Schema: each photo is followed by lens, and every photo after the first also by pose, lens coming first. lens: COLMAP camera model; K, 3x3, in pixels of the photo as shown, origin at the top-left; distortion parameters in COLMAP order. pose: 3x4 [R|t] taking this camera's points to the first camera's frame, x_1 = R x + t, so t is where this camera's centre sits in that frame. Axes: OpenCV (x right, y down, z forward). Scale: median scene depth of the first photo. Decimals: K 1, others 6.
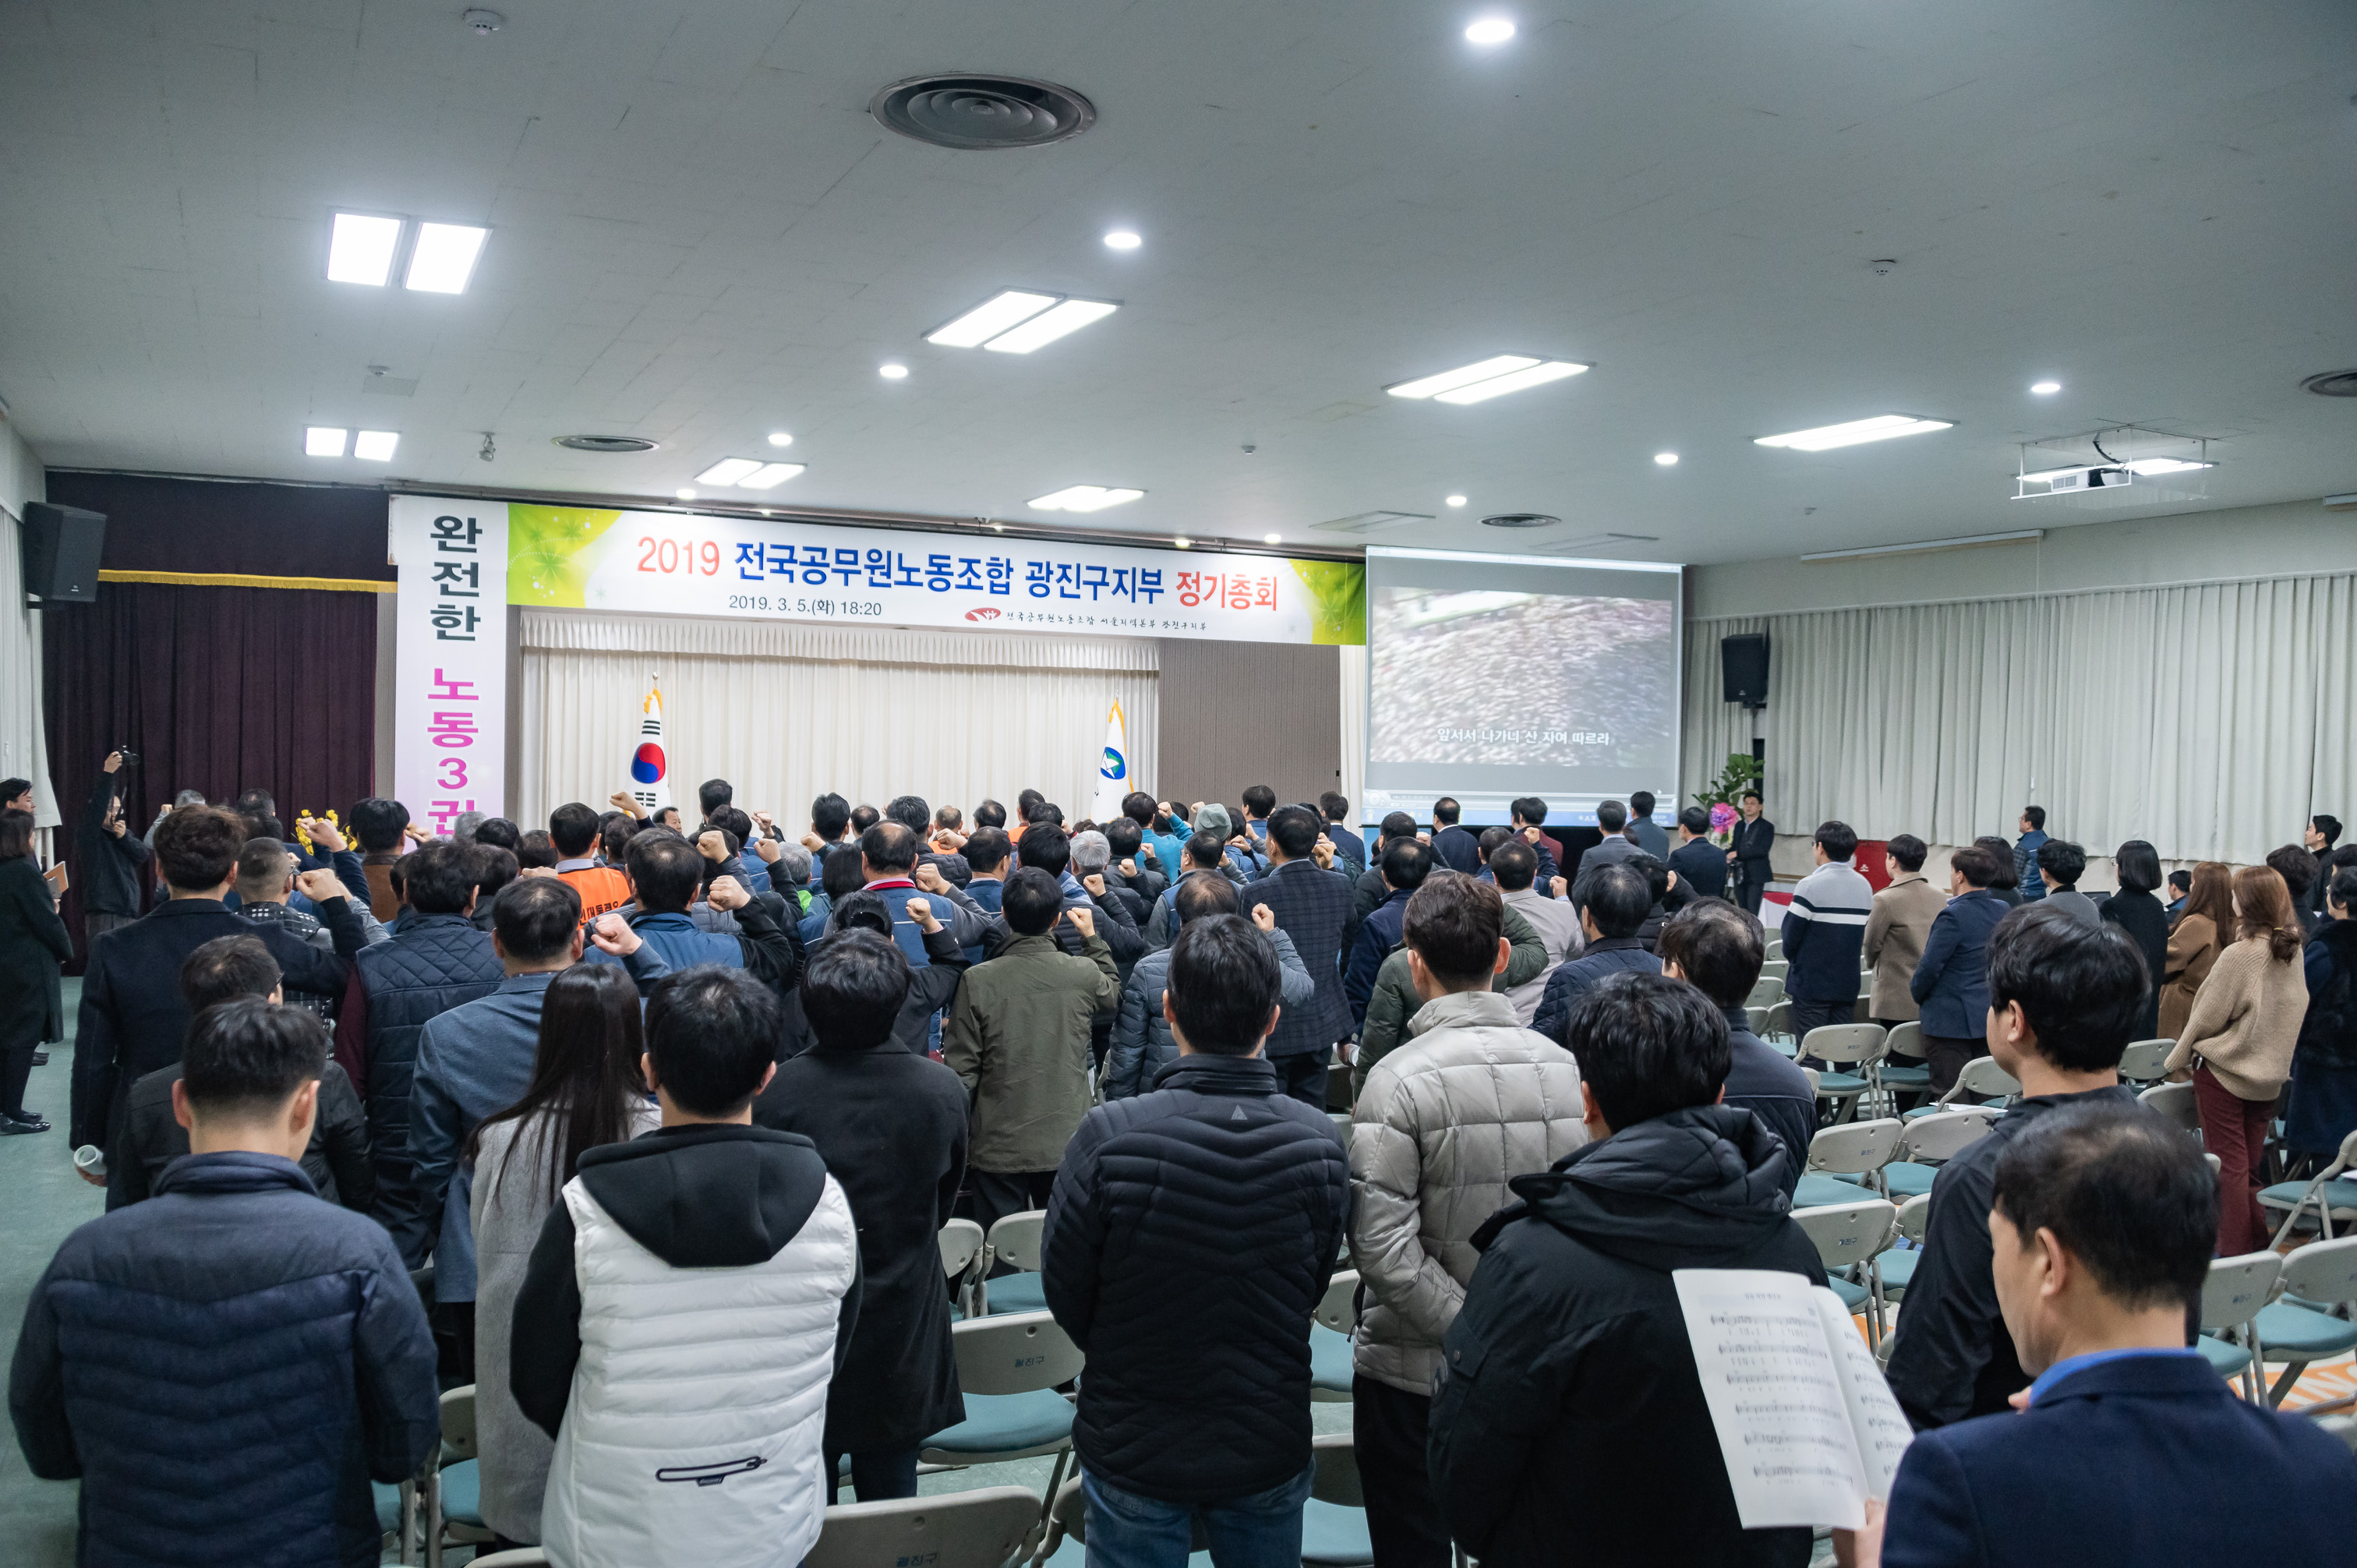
lens RADIAL K [[1824.5, 0, 1184.8], [0, 1824.5, 796.1], [0, 0, 1]] dist [-0.040165, -0.019263]
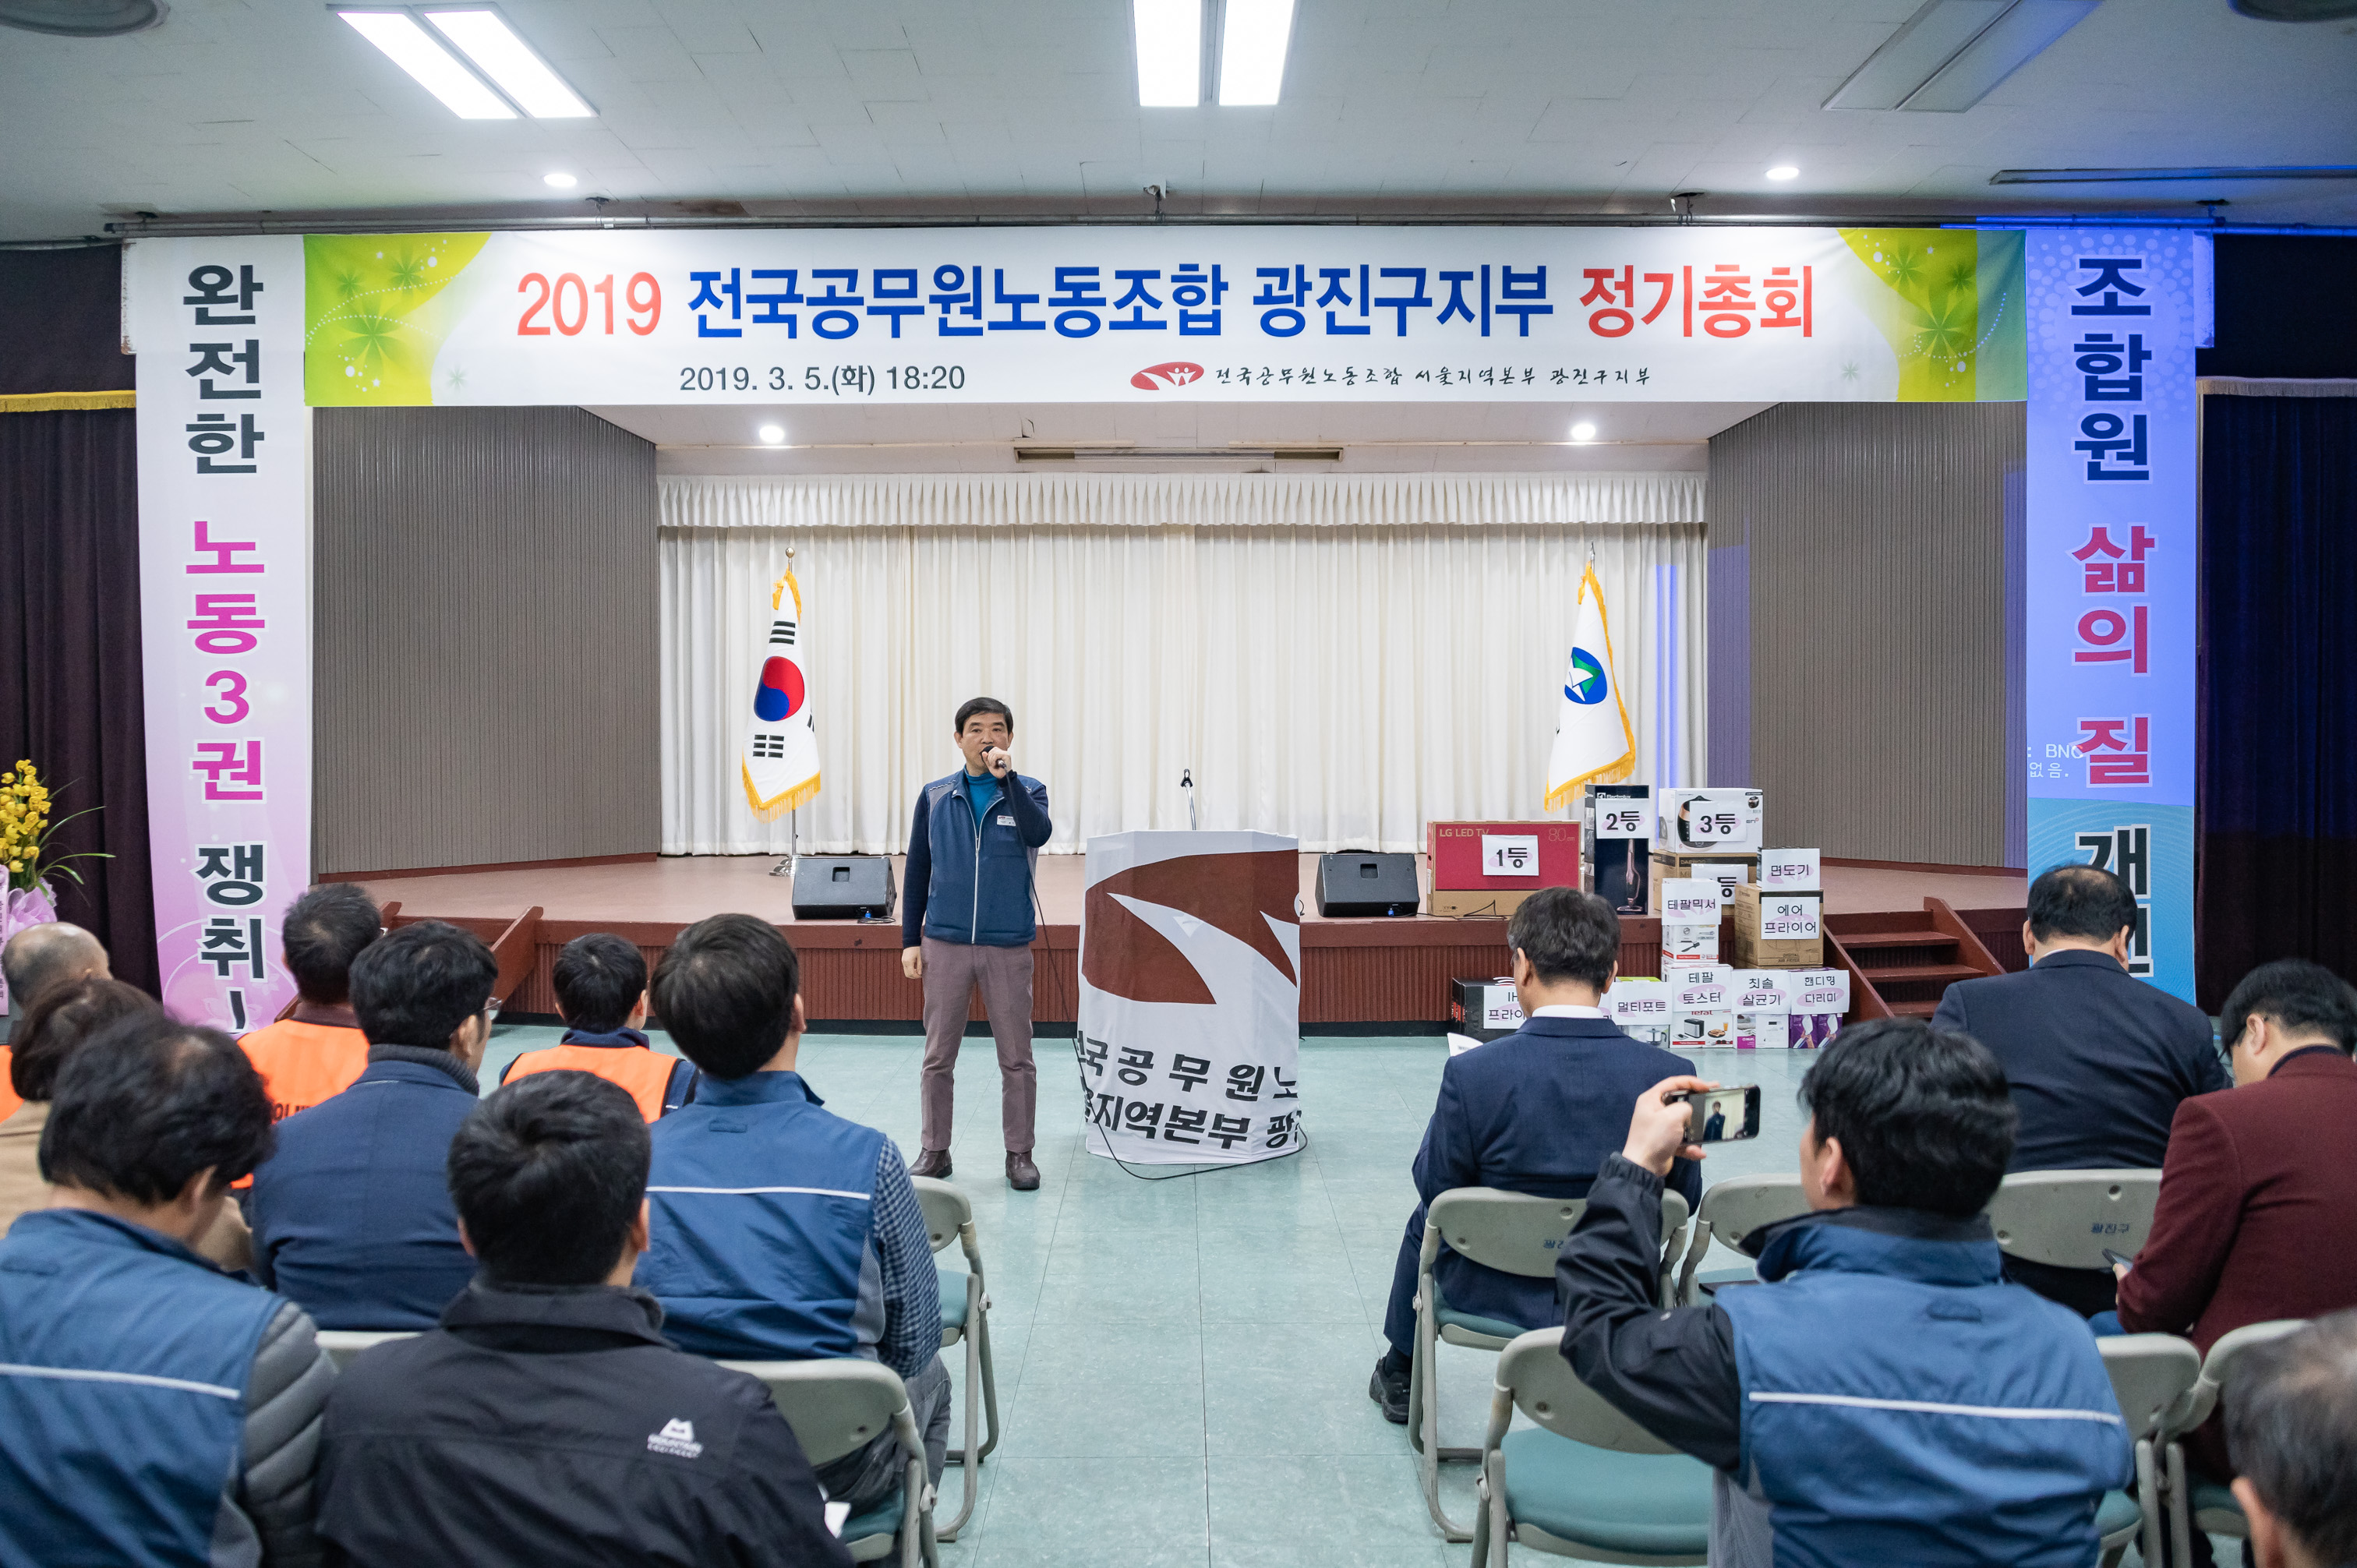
lens RADIAL K [[1824.5, 0, 1172.0], [0, 1824.5, 783.7], [0, 0, 1]] dist [-0.040165, -0.019263]
pose [[0.892880, -0.004682, -0.450270, 0.128067], [0.008755, 0.999937, 0.006963, 0.013366], [0.450209, -0.010159, 0.892865, 0.554774]]
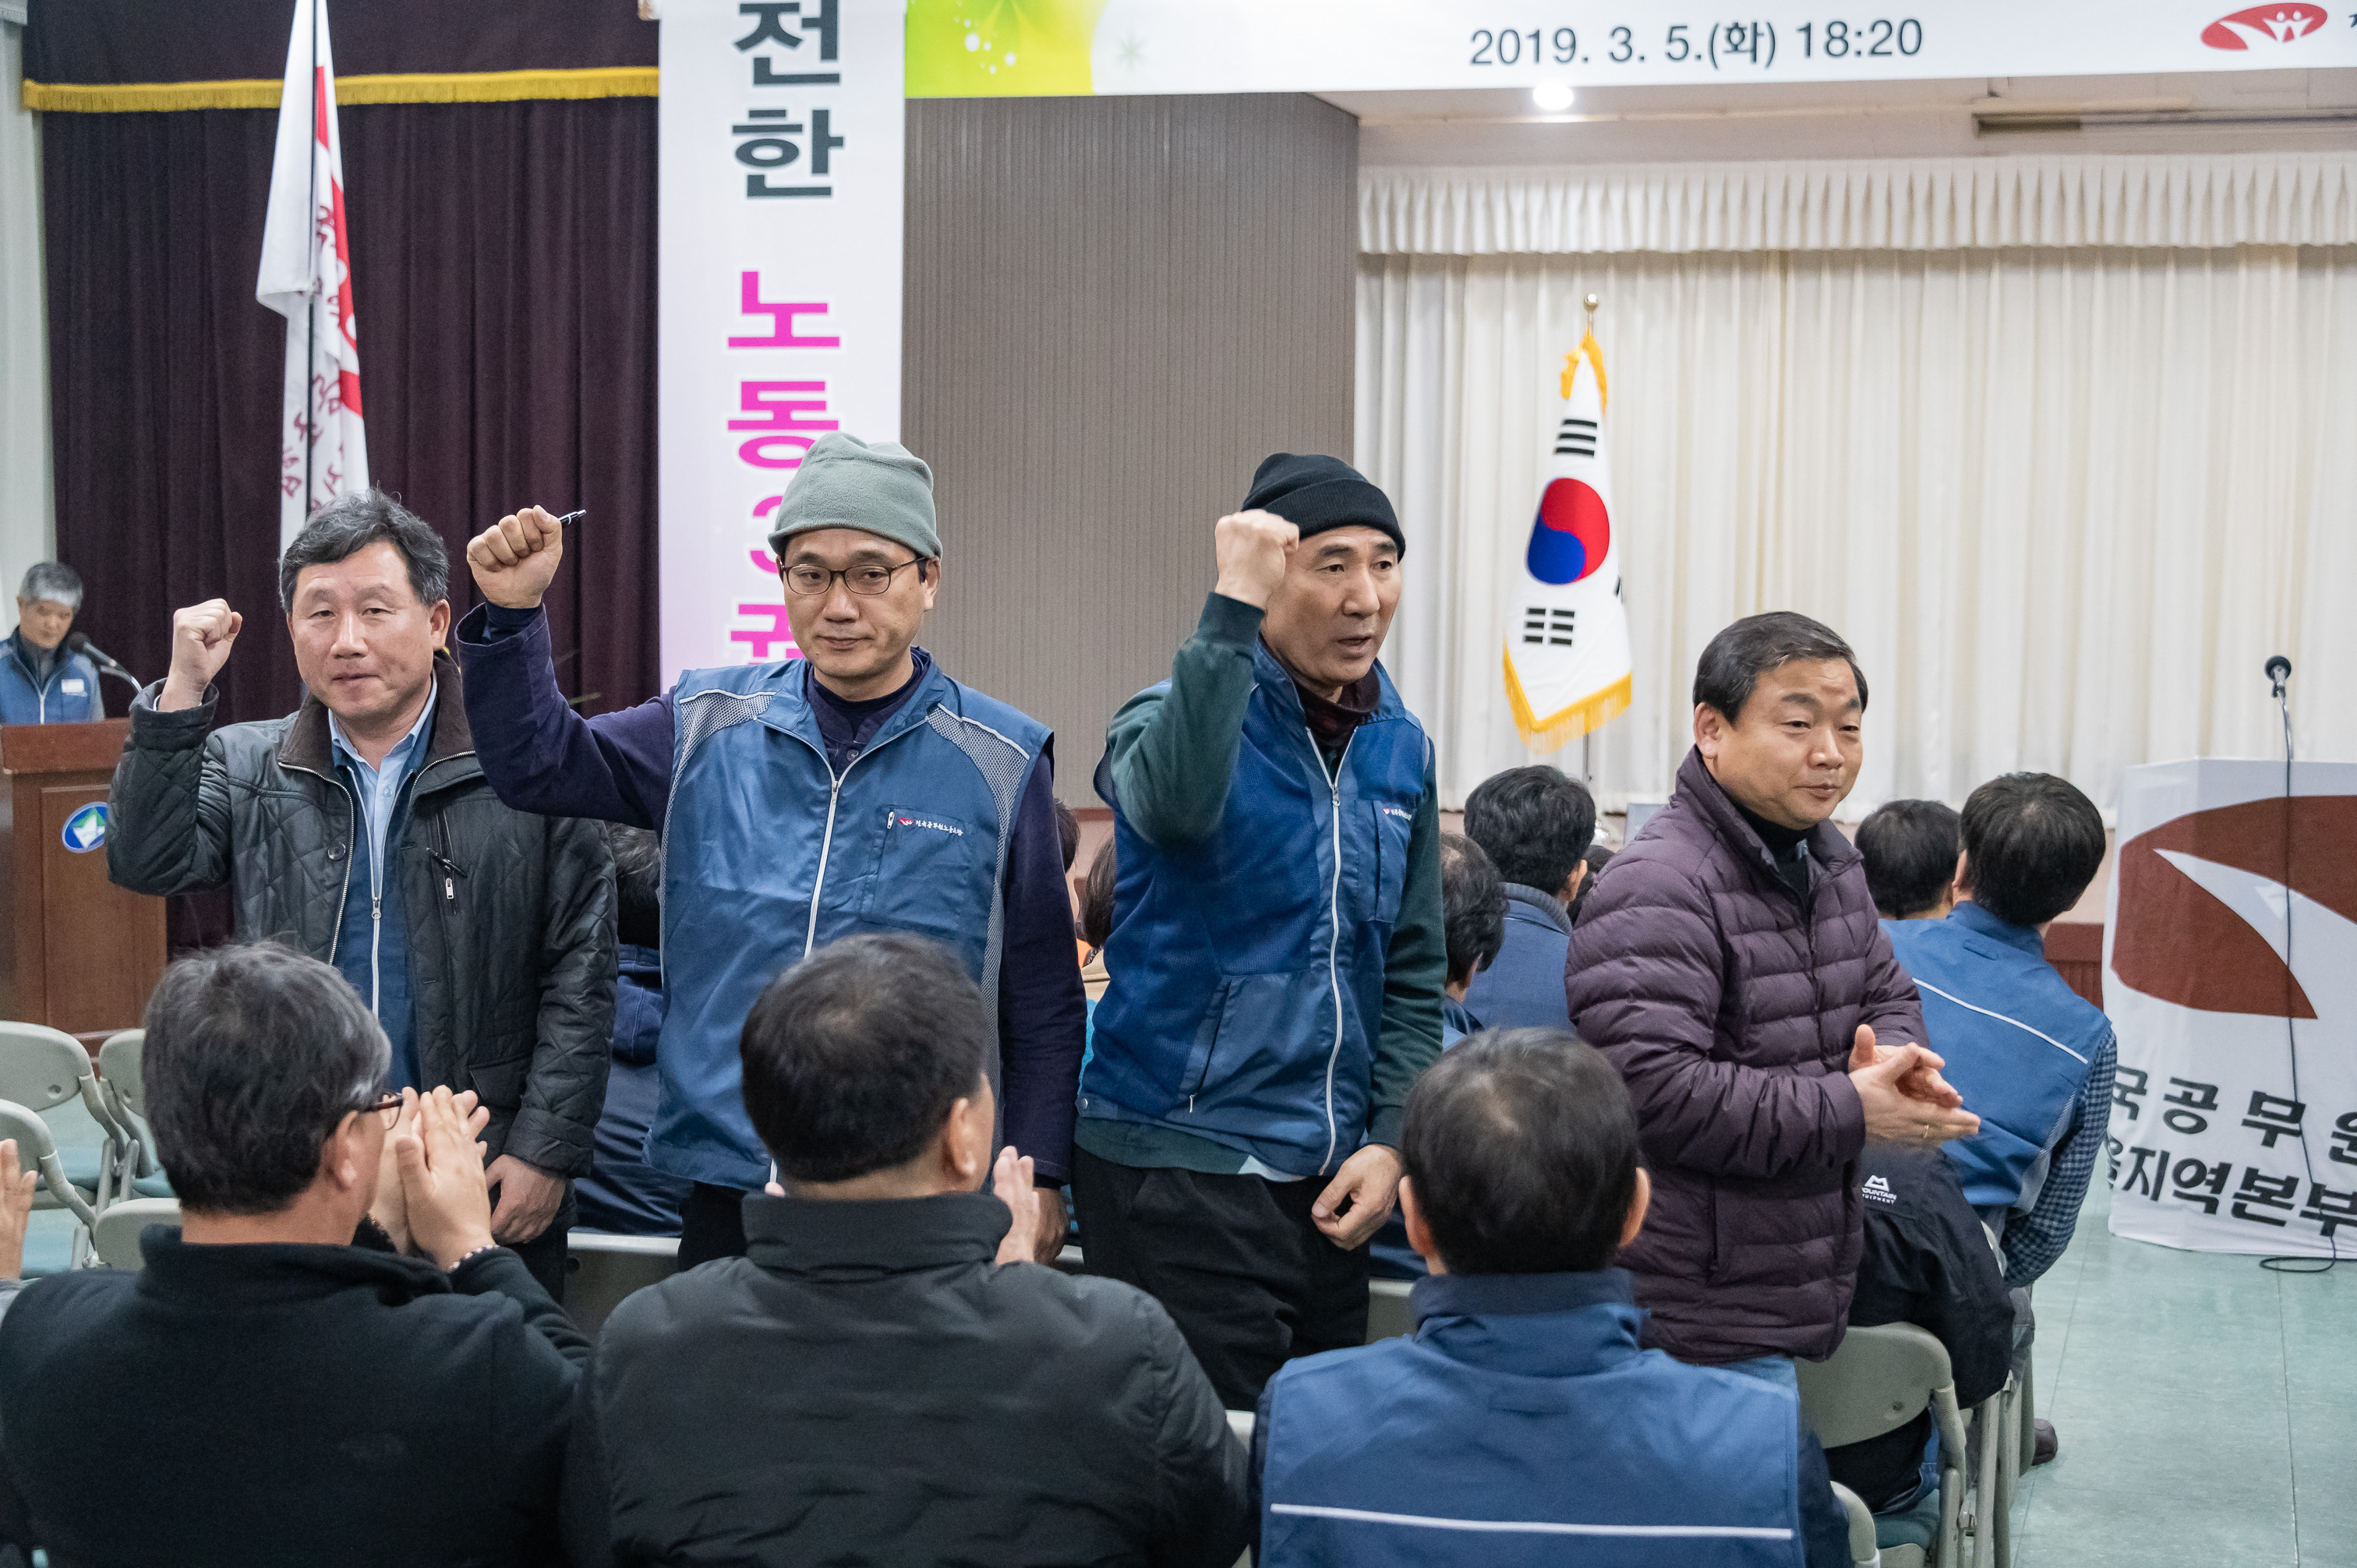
lens RADIAL K [[3781.9, 0, 1172.1], [0, 3781.9, 776.2], [0, 0, 1]] dist [0.010486, 0.000000]
pose [[0.740351, 0.027368, -0.671663, 0.199527], [-0.015573, 0.999601, 0.023564, 0.017902], [0.672040, -0.006986, 0.740482, 0.401469]]
